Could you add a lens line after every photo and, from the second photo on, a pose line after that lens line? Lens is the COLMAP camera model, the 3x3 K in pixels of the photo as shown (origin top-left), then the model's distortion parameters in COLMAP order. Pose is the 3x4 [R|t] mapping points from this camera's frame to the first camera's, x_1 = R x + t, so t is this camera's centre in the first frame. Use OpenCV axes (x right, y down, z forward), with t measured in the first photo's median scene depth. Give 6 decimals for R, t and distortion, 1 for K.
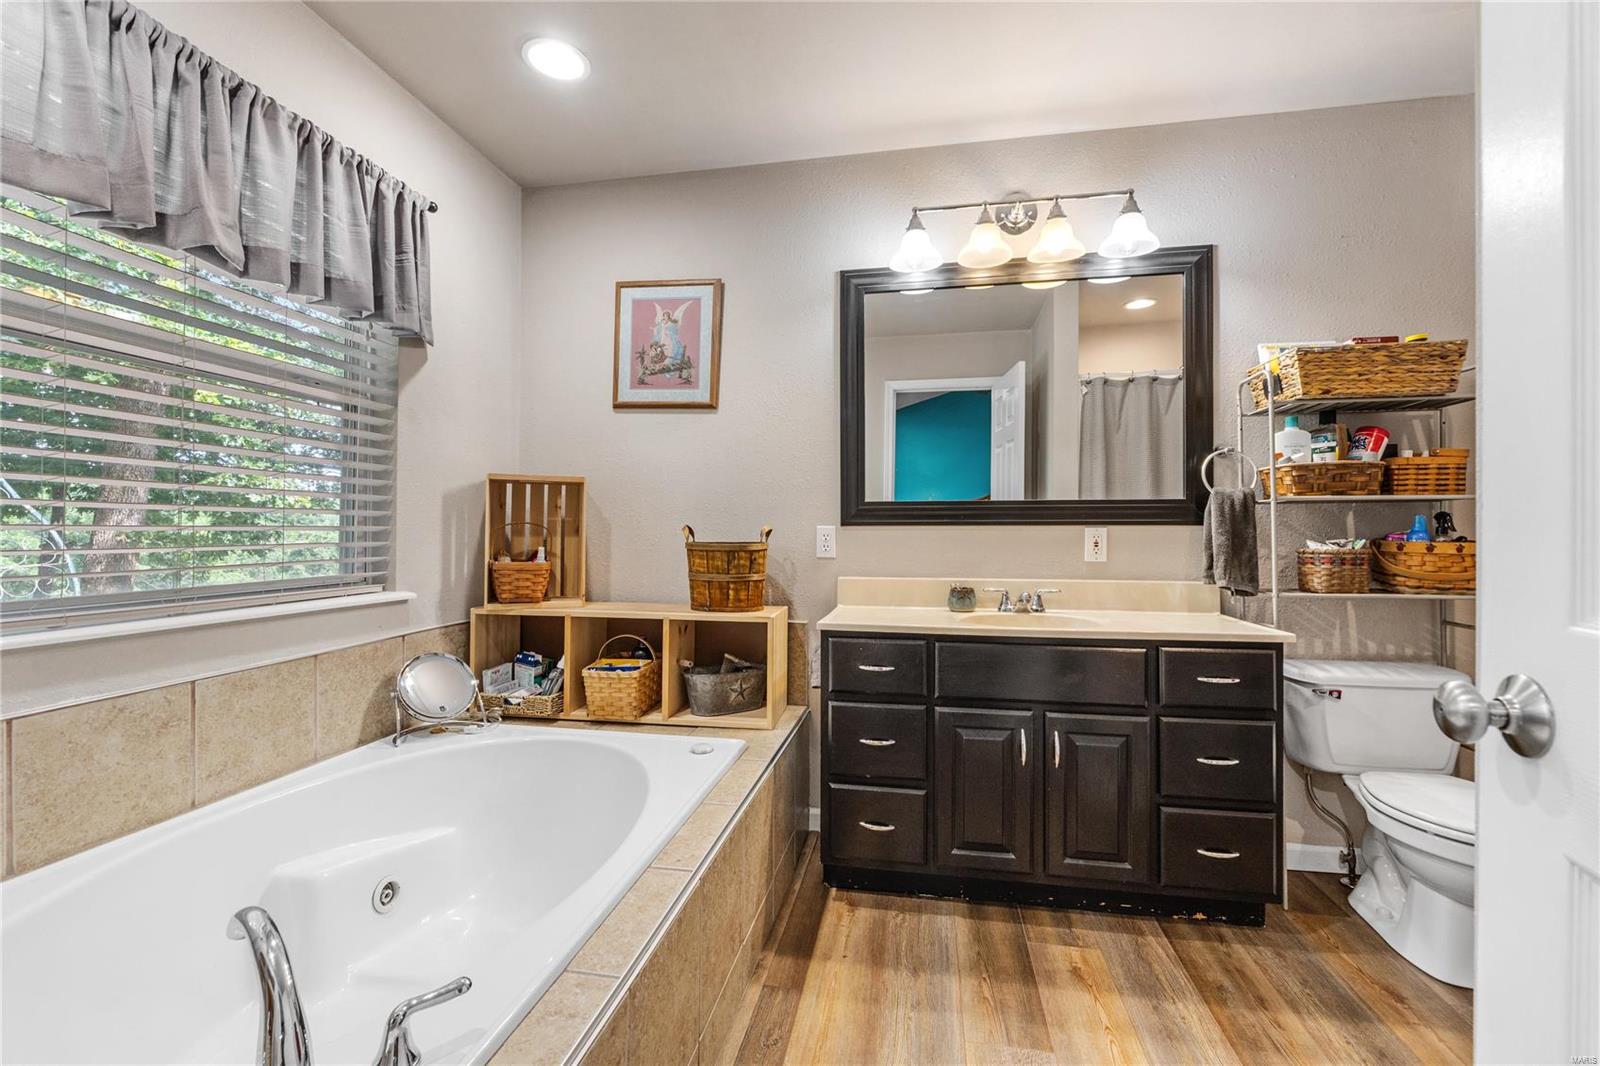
lens RADIAL K [[680.5, 0, 800.2], [0, 680.5, 520.1], [0, 0, 1]] dist [-0.000864, -0.000066]
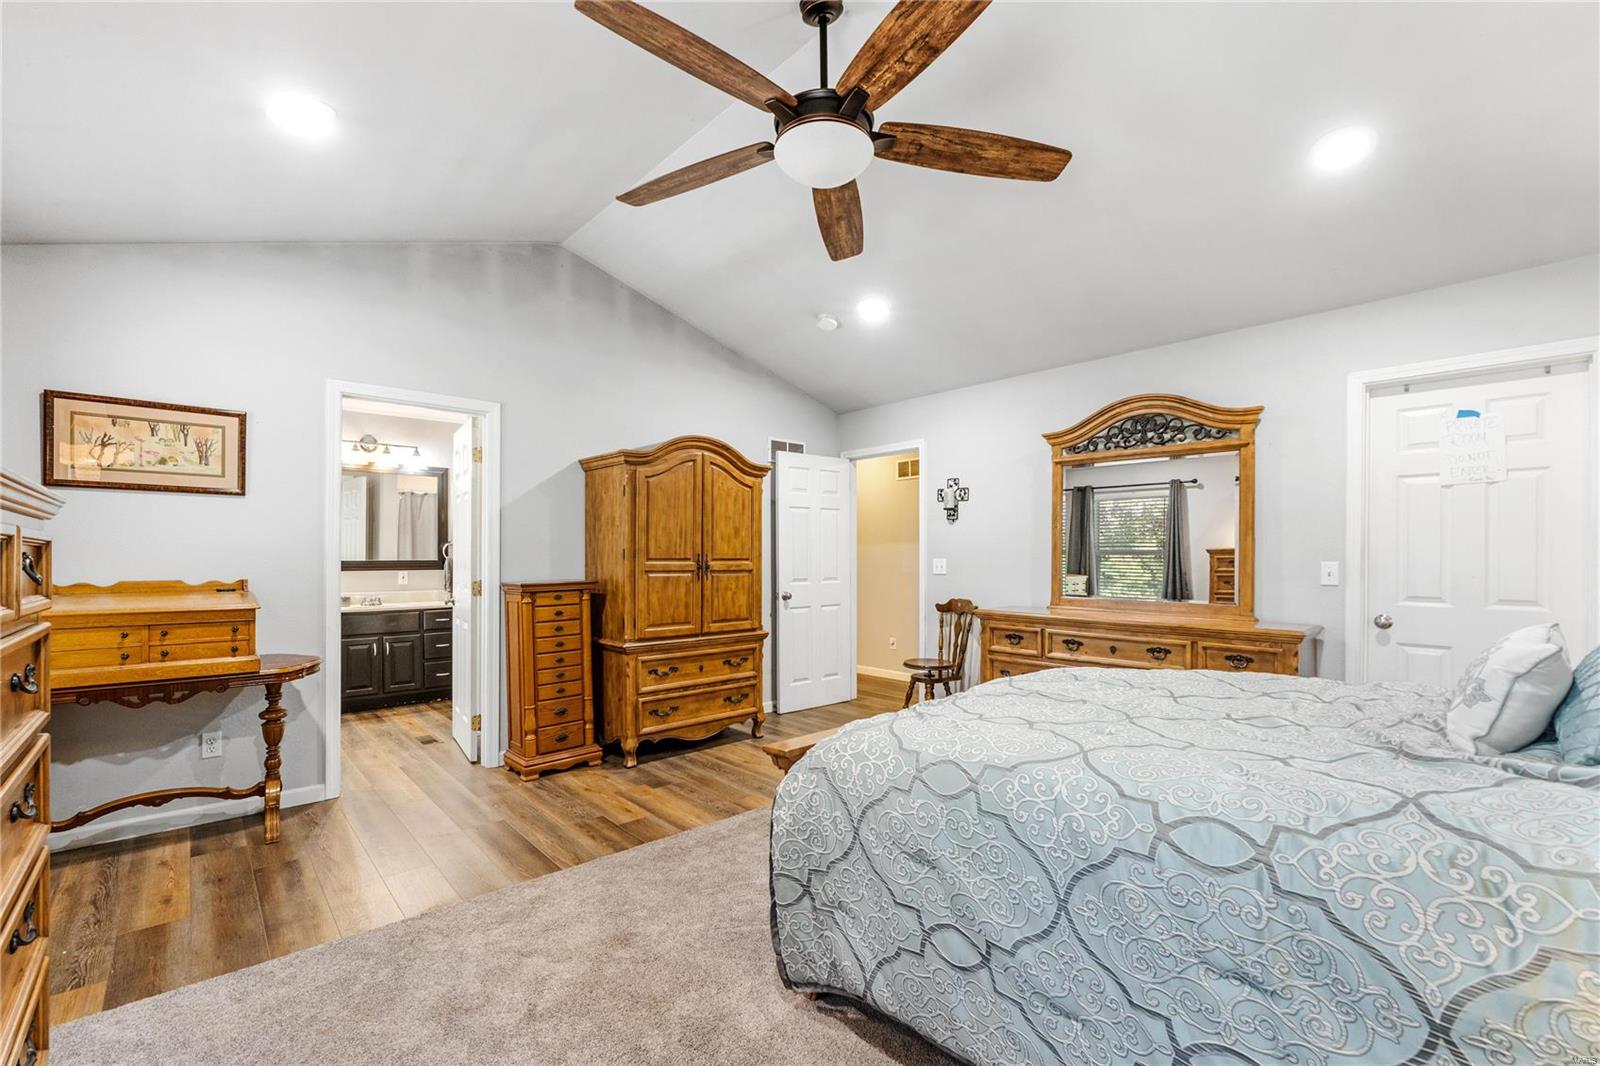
lens RADIAL K [[685.0, 0, 799.0], [0, 685.0, 550.8], [0, 0, 1]] dist [-0.000293, 0.000060]
pose [[0.618828, -0.012432, 0.785428, -0.711981], [-0.002934, 0.999831, 0.018137, -0.122273], [-0.785521, -0.013529, 0.618687, -1.878452]]
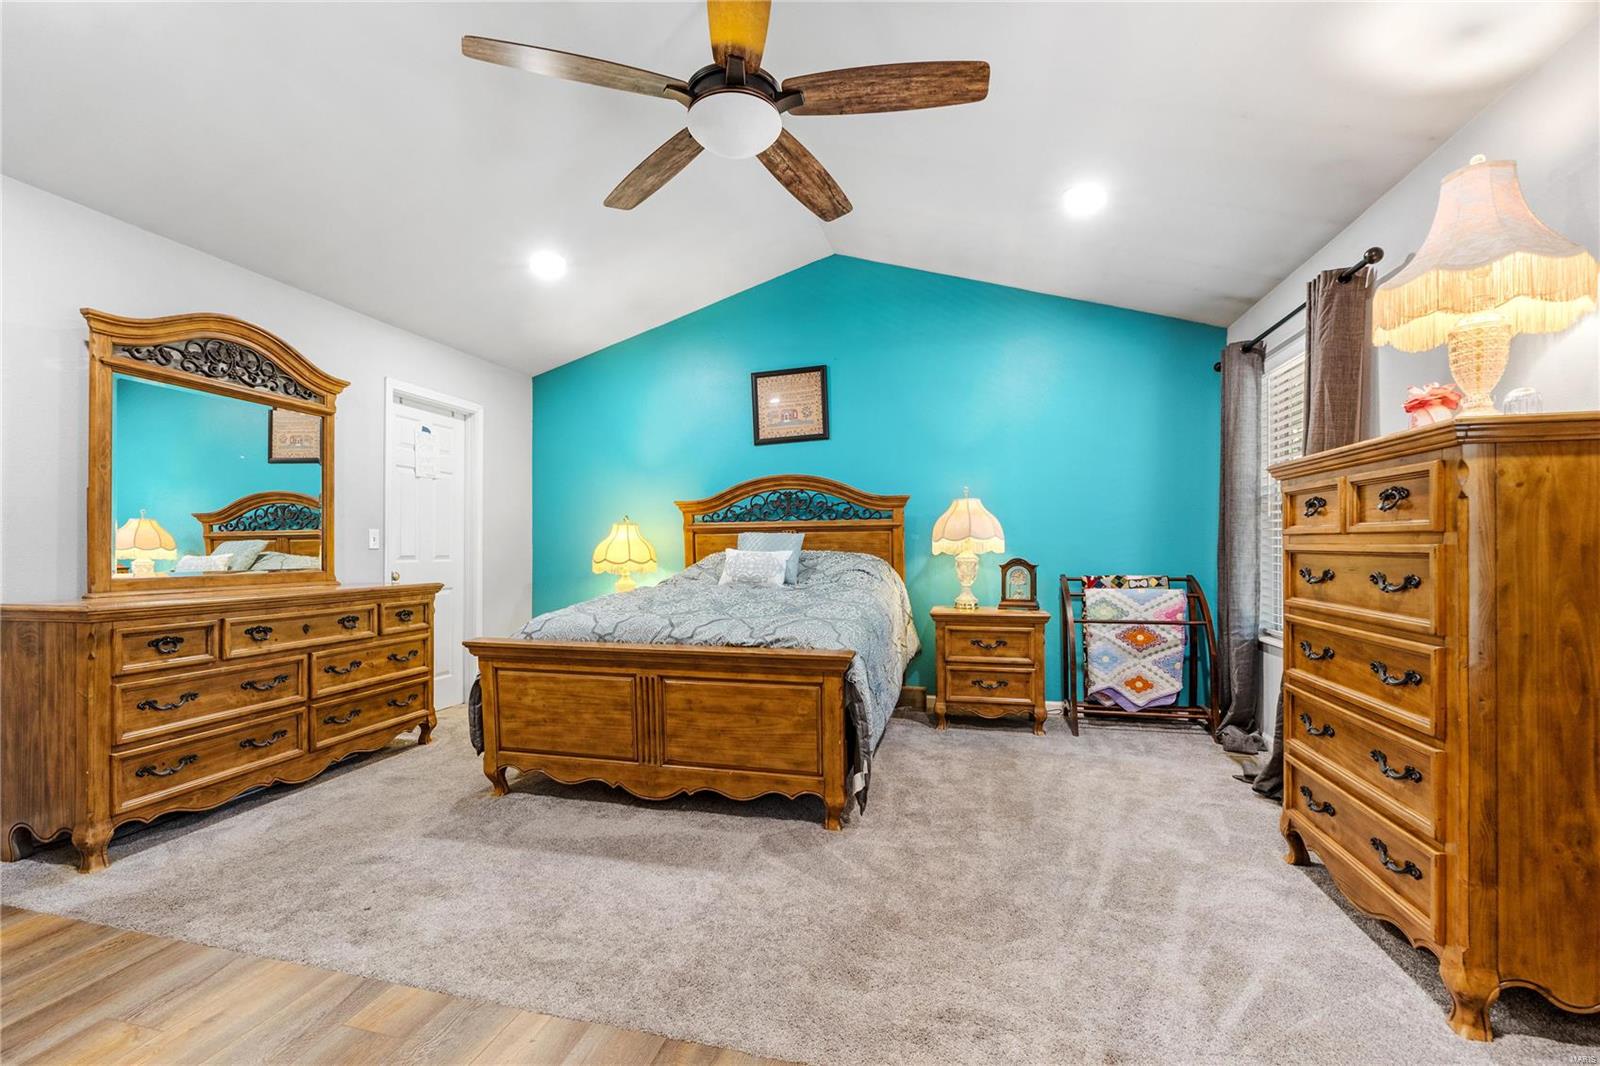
lens RADIAL K [[685.0, 0, 799.0], [0, 685.0, 550.8], [0, 0, 1]] dist [-0.000293, 0.000060]
pose [[-0.997457, -0.011229, 0.070382, 1.968981], [-0.012016, 0.999870, -0.010760, 0.322067], [-0.070252, -0.011579, -0.997462, 5.038977]]
